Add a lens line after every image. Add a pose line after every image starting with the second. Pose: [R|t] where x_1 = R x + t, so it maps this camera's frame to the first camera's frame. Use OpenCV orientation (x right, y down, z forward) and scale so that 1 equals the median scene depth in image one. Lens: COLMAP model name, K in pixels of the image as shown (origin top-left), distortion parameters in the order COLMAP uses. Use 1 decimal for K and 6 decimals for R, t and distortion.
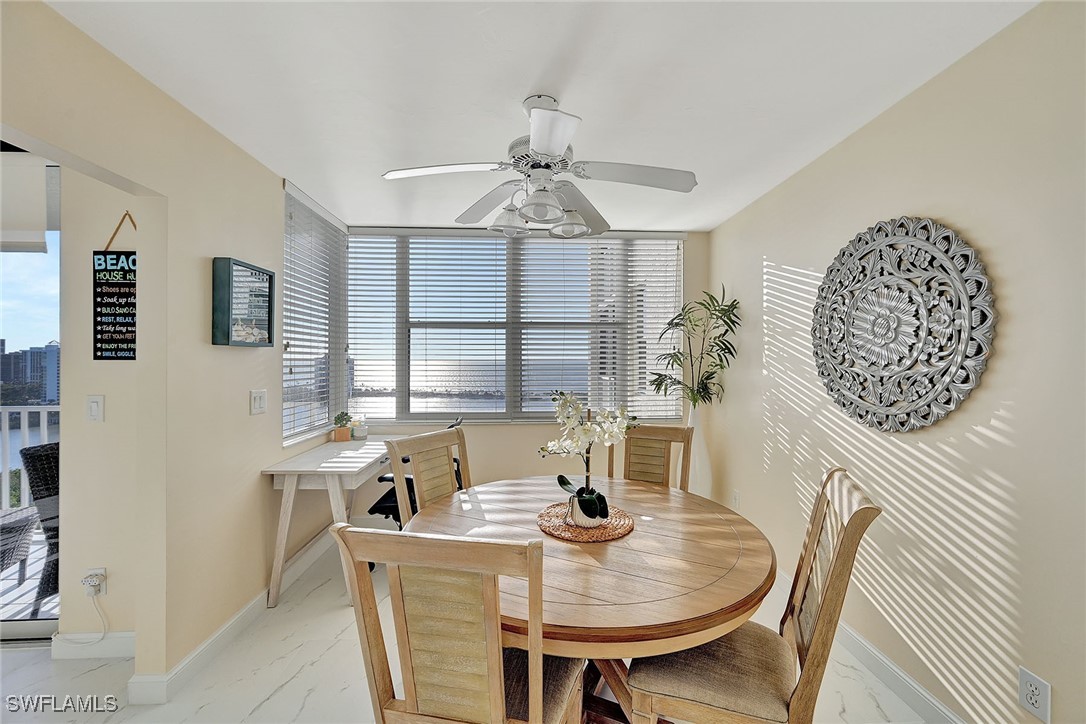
lens RADIAL K [[431.4, 0, 542.6], [0, 431.4, 359.6], [0, 0, 1]] dist [-0.003699, -0.000127]
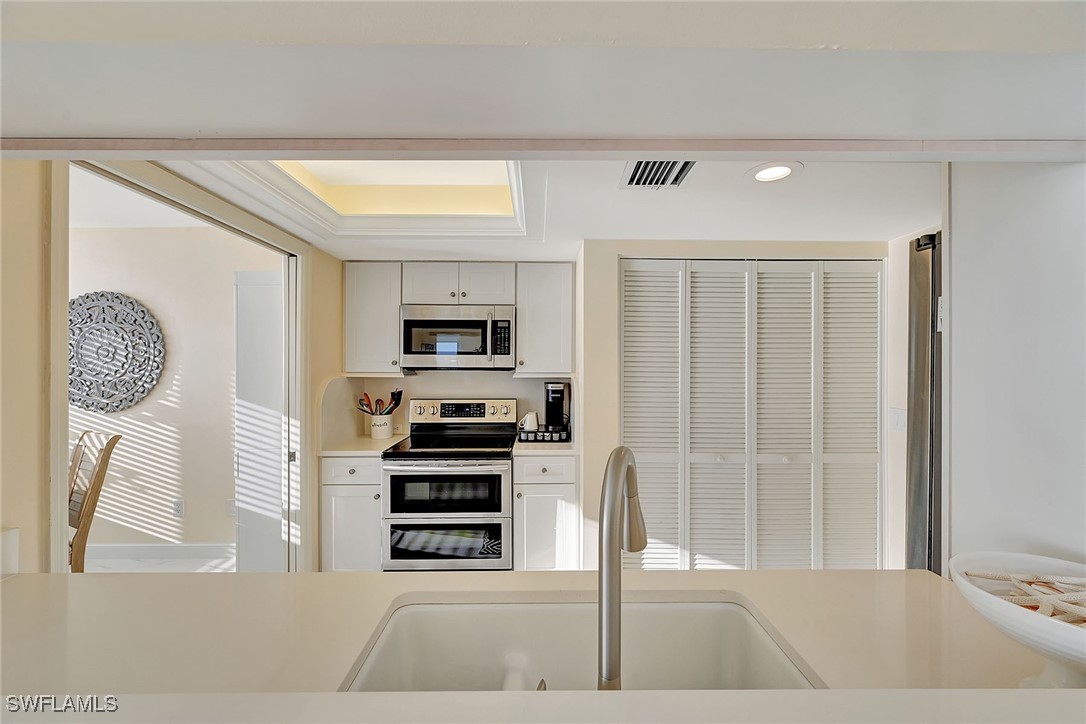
lens RADIAL K [[431.4, 0, 543.3], [0, 431.4, 370.5], [0, 0, 1]] dist [-0.003699, -0.000127]
pose [[0.029161, 0.004231, 0.999566, -0.979405], [0.002786, 0.999987, -0.004314, 0.010801], [-0.999571, 0.002911, 0.029149, -0.900072]]
